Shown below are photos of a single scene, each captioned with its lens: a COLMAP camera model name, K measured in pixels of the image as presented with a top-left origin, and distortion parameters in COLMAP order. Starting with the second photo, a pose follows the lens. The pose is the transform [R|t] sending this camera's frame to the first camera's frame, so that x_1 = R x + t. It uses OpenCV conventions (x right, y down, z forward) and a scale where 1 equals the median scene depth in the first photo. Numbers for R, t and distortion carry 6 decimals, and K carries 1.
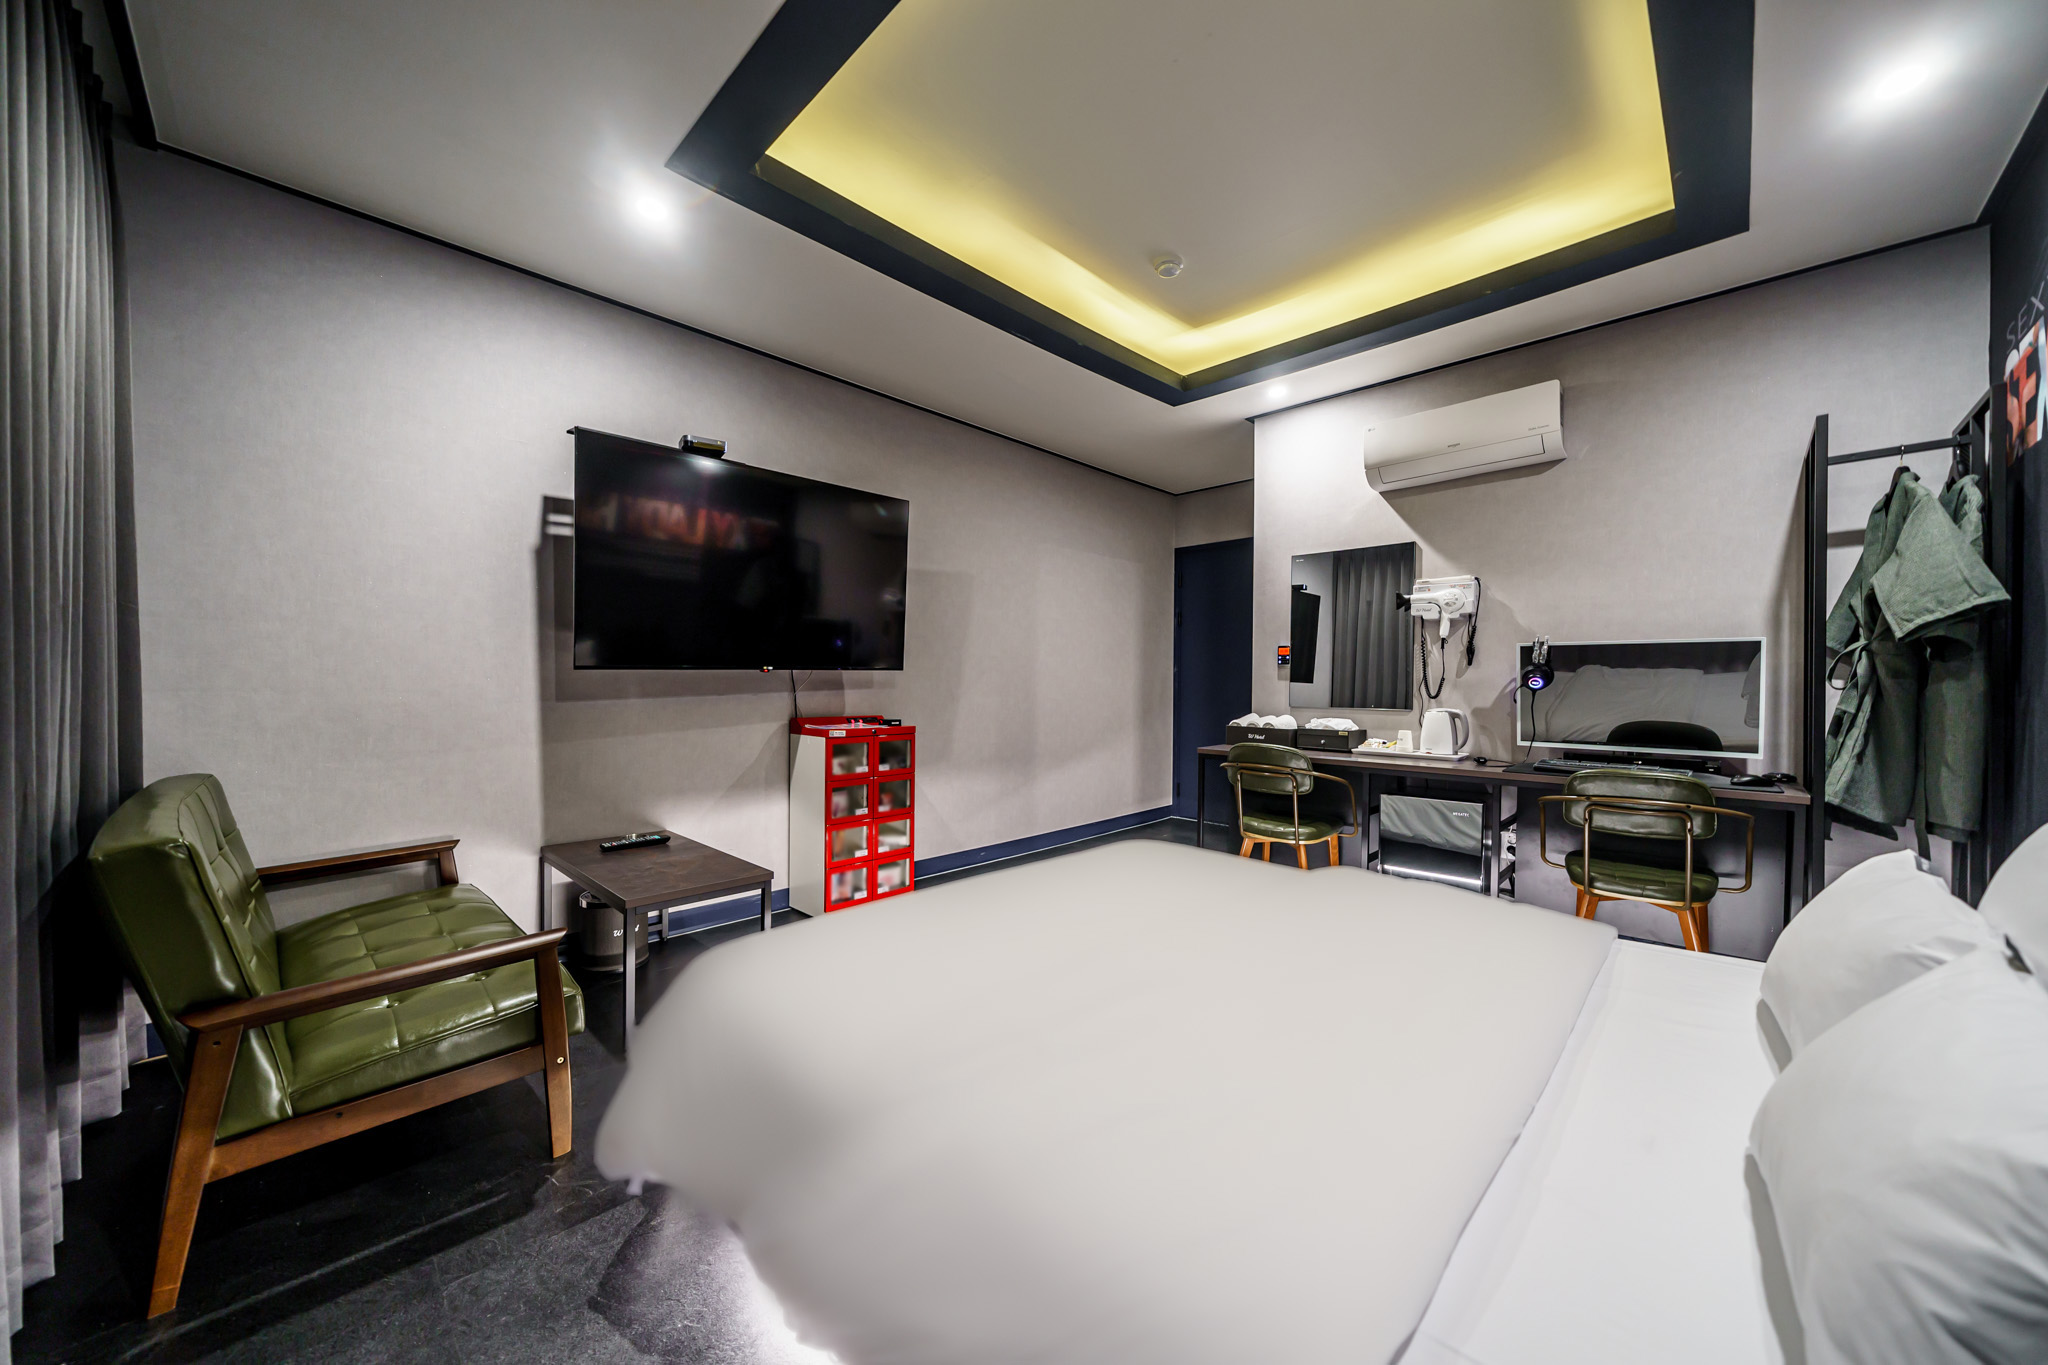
lens RADIAL K [[727.0, 0, 1019.7], [0, 727.0, 678.2], [0, 0, 1]] dist [-0.001312, -0.000160]
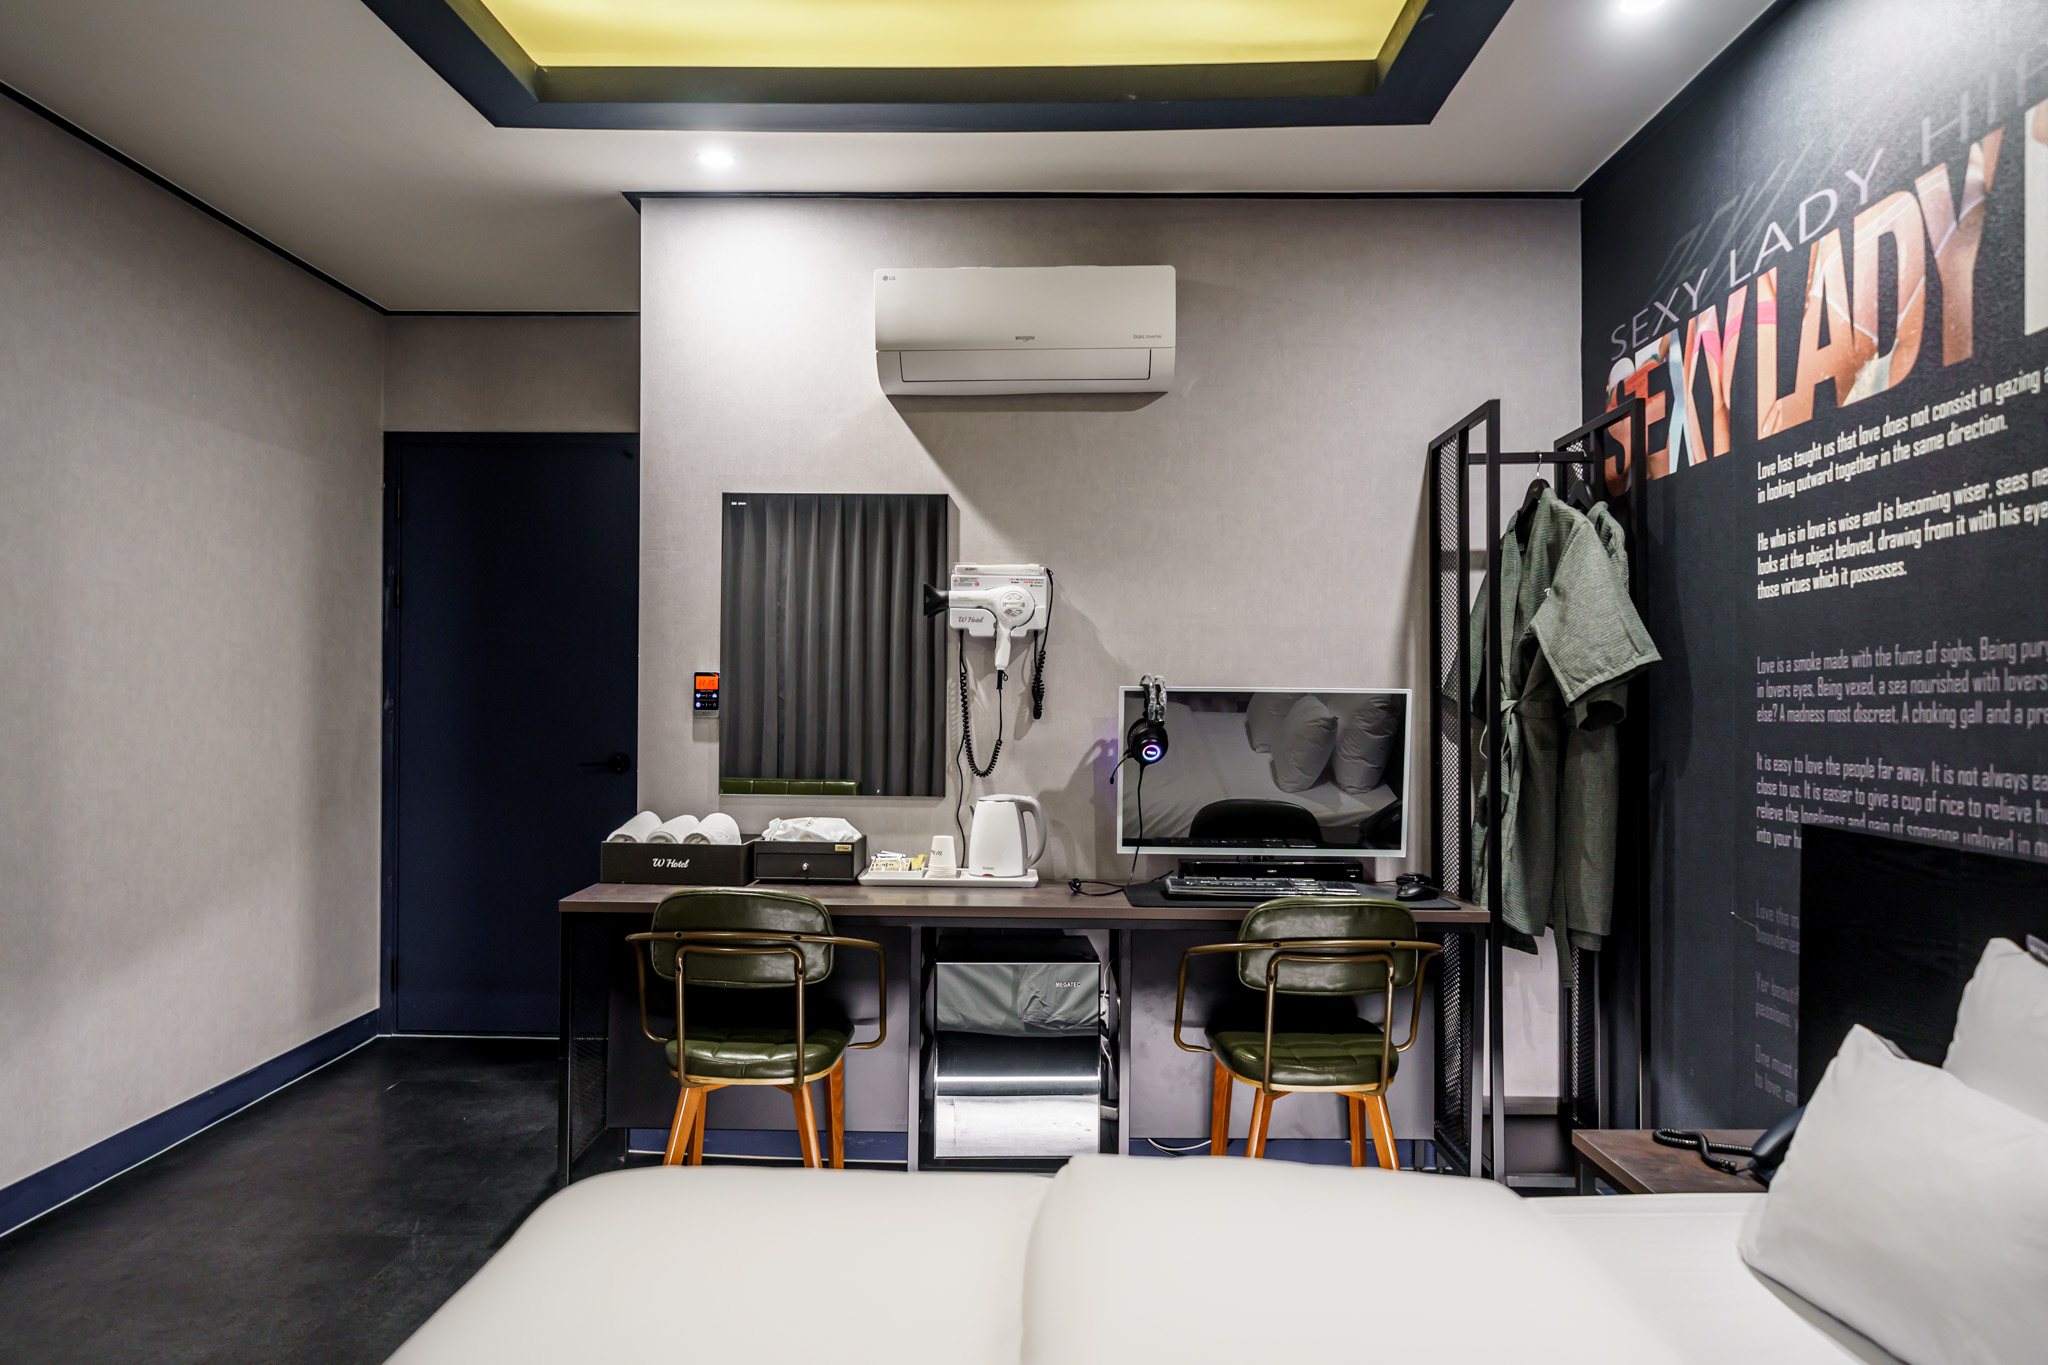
lens RADIAL K [[1384.1, 0, 1013.3], [0, 1384.1, 682.0], [0, 0, 1]] dist [-0.001957, 0.001634]
pose [[0.725888, 0.008041, 0.687766, -0.160755], [-0.006158, 0.999968, -0.005192, -0.041427], [-0.687786, -0.000466, 0.725914, 0.208232]]
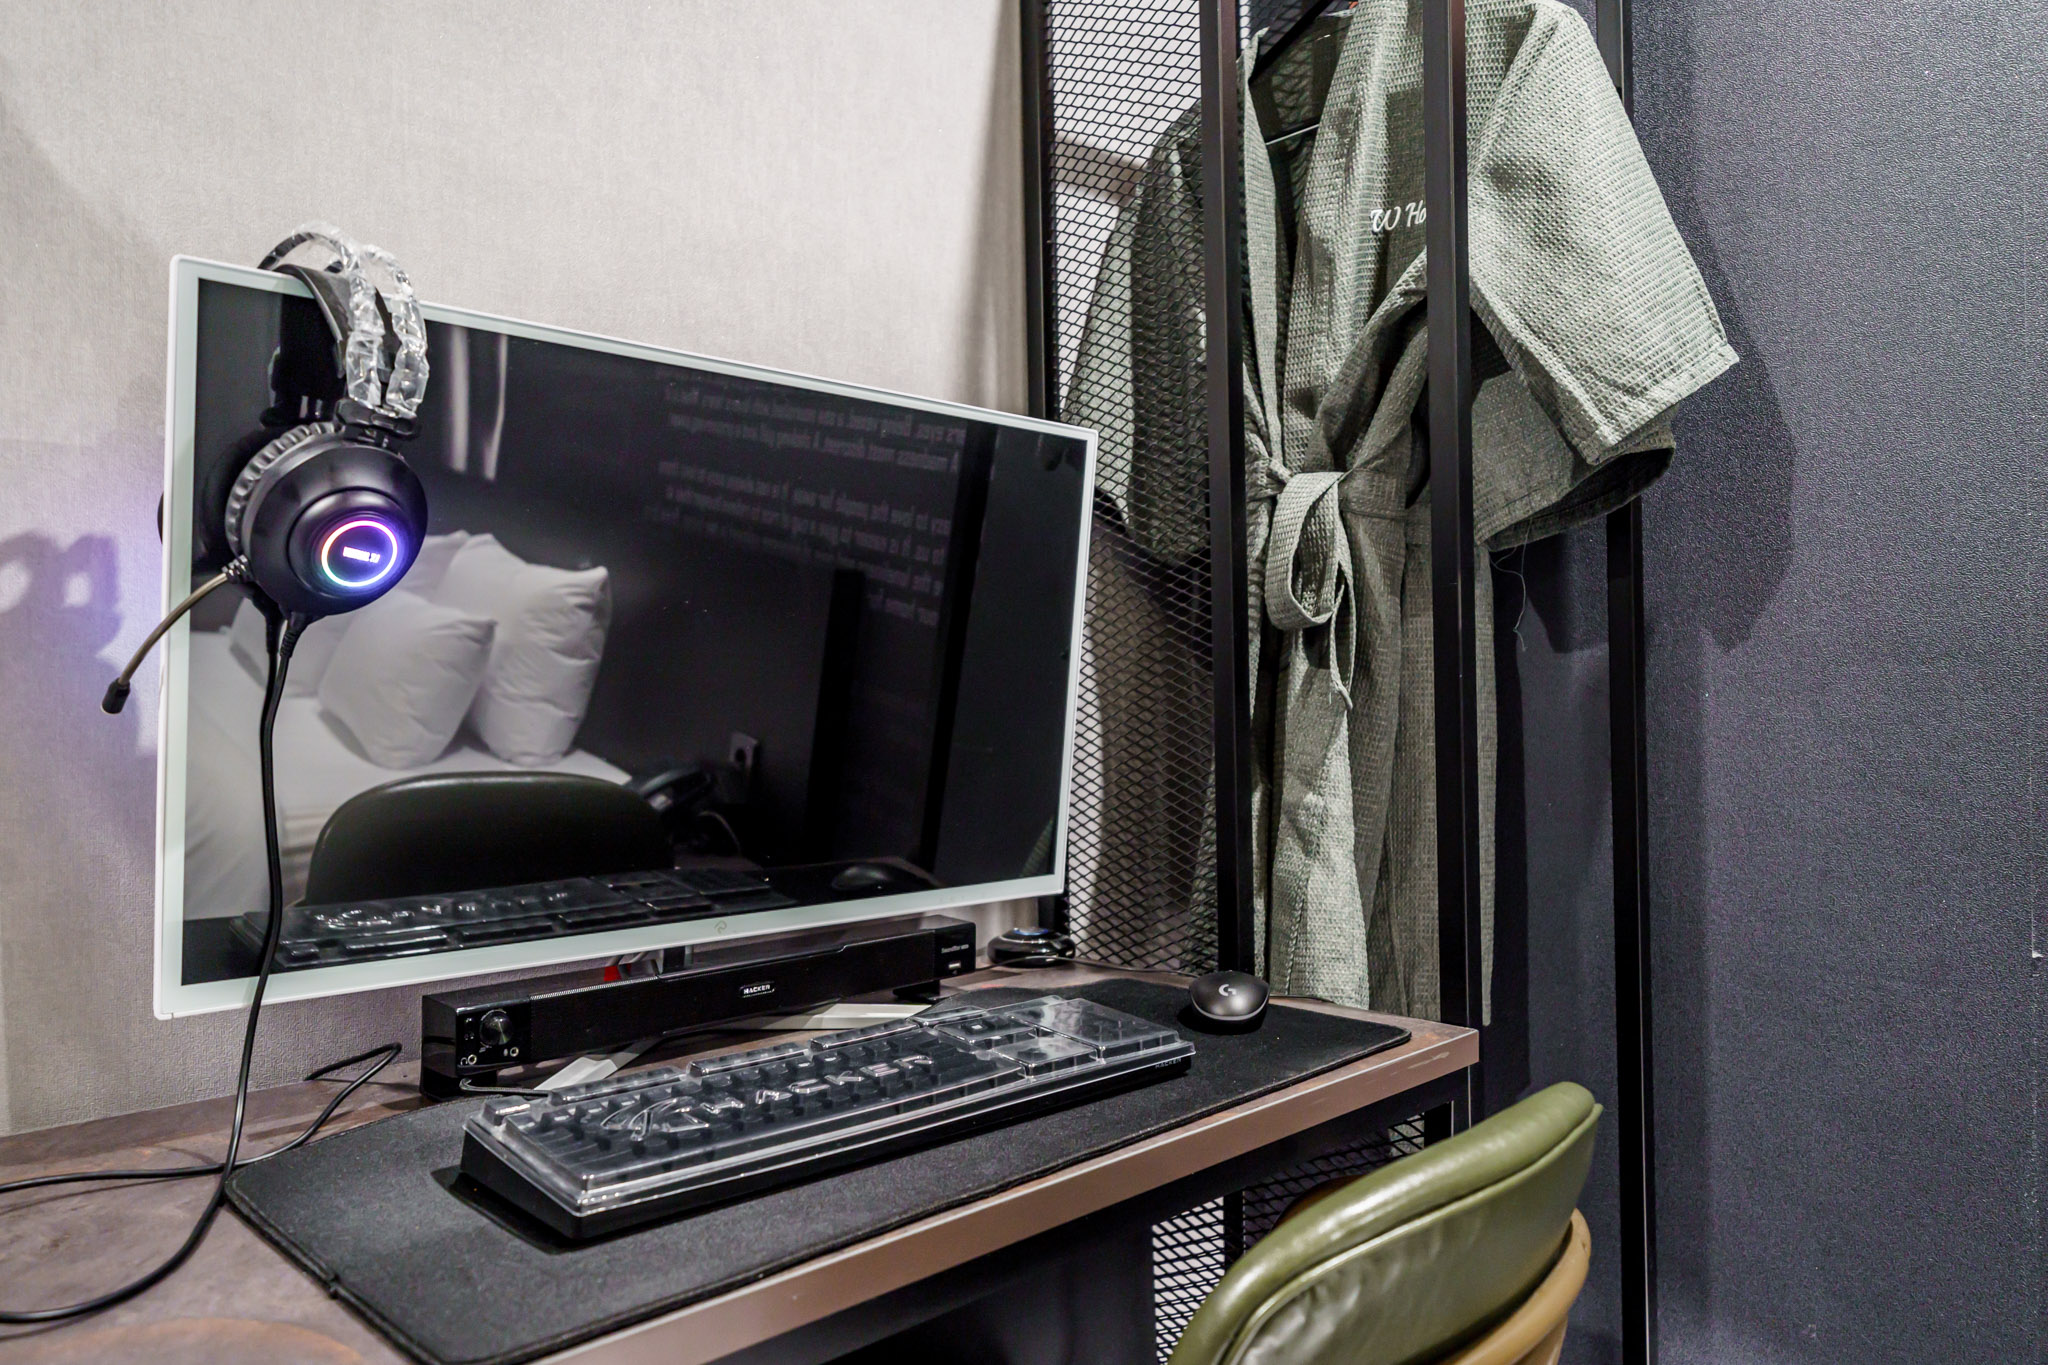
lens RADIAL K [[1384.1, 0, 1037.7], [0, 1384.1, 702.5], [0, 0, 1]] dist [-0.001957, 0.001634]
pose [[0.015284, -0.008011, 0.999851, 0.402196], [0.001664, 0.999967, 0.007987, 0.029258], [-0.999882, 0.001541, 0.015297, 0.777566]]
